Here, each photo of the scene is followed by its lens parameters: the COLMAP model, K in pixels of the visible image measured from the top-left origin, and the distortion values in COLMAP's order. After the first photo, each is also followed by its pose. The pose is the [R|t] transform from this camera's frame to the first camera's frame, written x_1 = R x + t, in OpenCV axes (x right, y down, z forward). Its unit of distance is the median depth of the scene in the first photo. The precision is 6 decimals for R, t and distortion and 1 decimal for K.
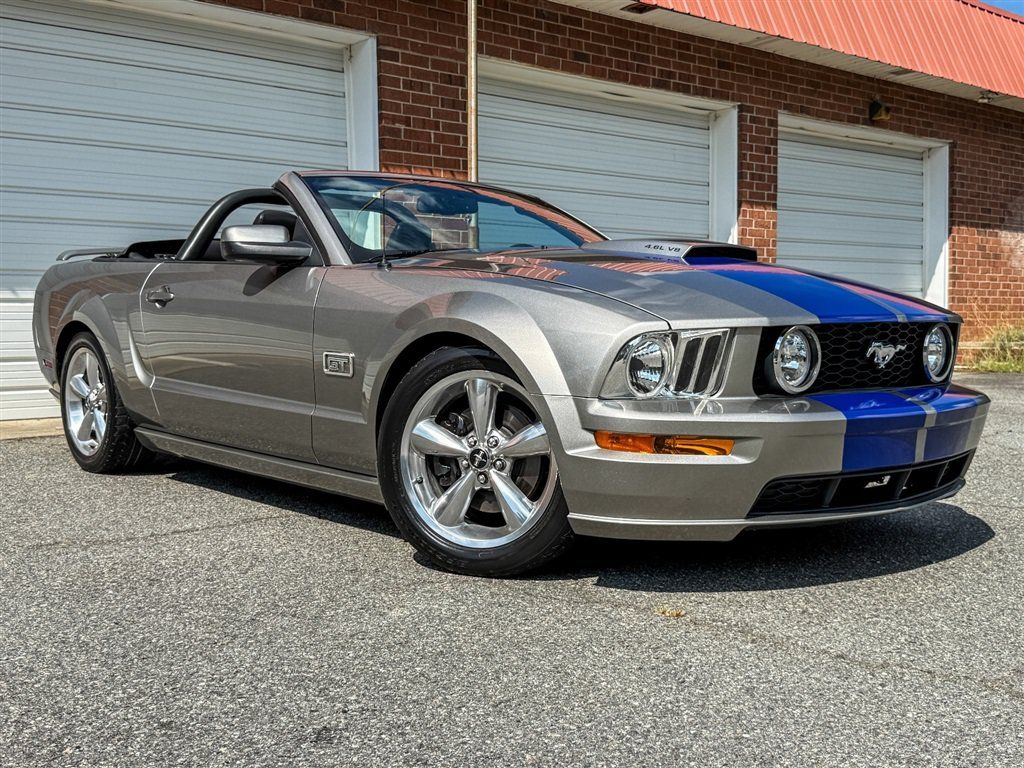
lens RADIAL K [[1119.1, 0, 509.1], [0, 1119.1, 386.8], [0, 0, 1]] dist [0.177614, -0.423333]
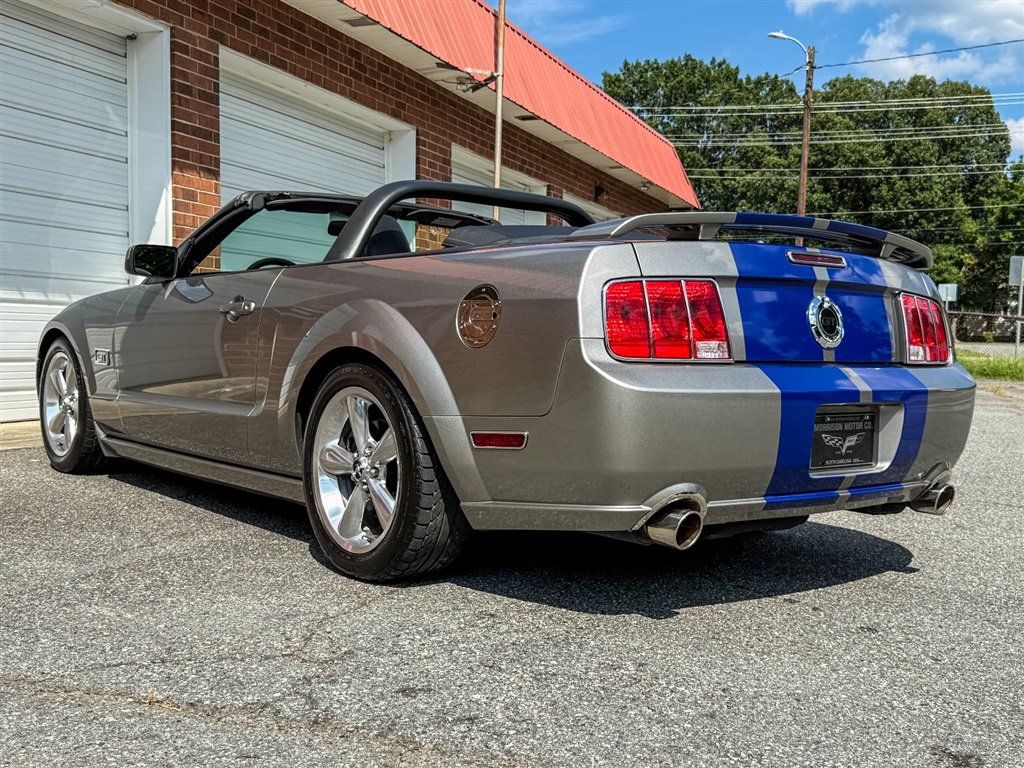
lens RADIAL K [[1127.2, 0, 519.8], [0, 1127.2, 392.6], [0, 0, 1]] dist [0.182115, -0.423686]
pose [[0.865734, 0.000554, 0.500503, -1.998288], [0.000095, 0.999999, -0.001271, 0.045984], [-0.500504, 0.001147, 0.865734, -0.766278]]
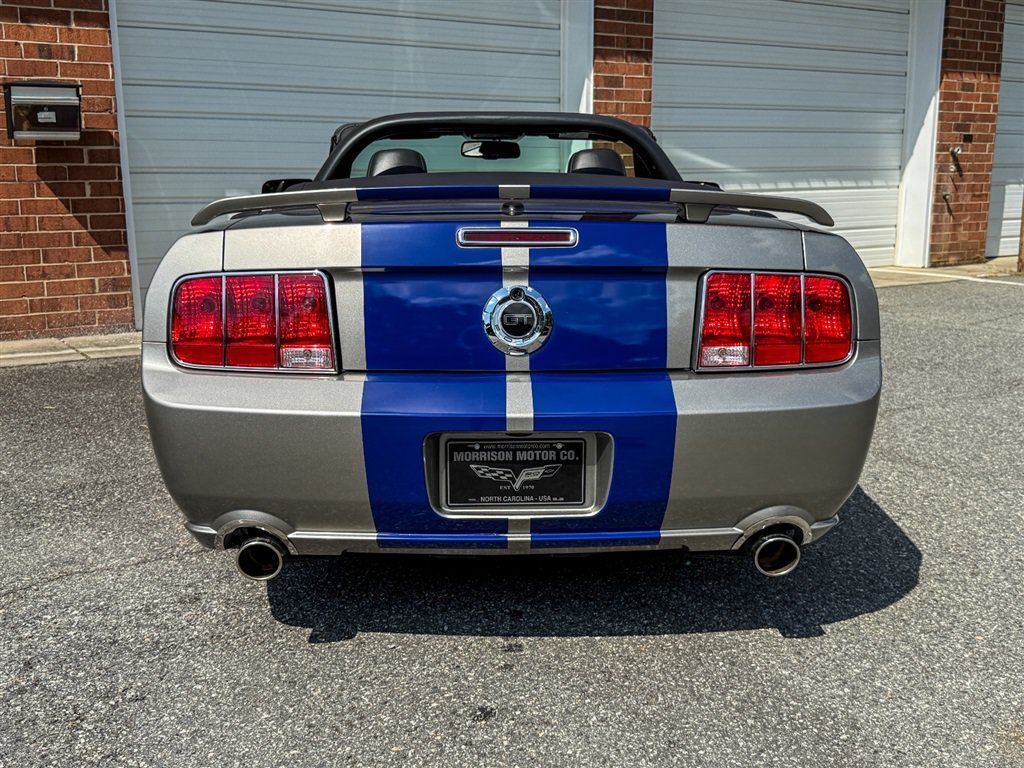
lens RADIAL K [[1080.4, 0, 513.2], [0, 1080.4, 387.1], [0, 0, 1]] dist [0.152288, -0.323000]
pose [[0.992393, 0.028893, -0.119672, -1.201373], [-0.011388, 0.989447, 0.144448, -0.074942], [0.122582, -0.141987, 0.982249, -0.769348]]
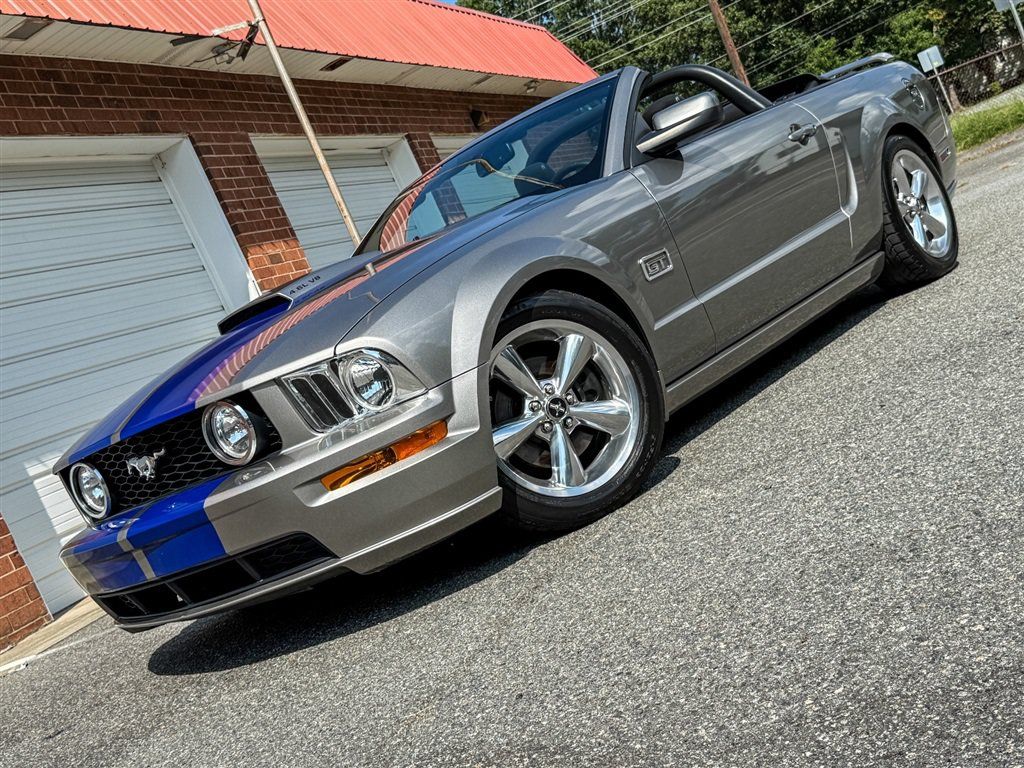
lens RADIAL K [[1271.1, 0, 511.8], [0, 1271.1, 394.4], [0, 0, 1]] dist [0.195455, -0.479322]
pose [[0.792955, -0.372758, 0.481949, -1.507327], [0.423322, 0.905970, 0.004217, 0.055413], [-0.438203, 0.200675, 0.876189, -0.272257]]
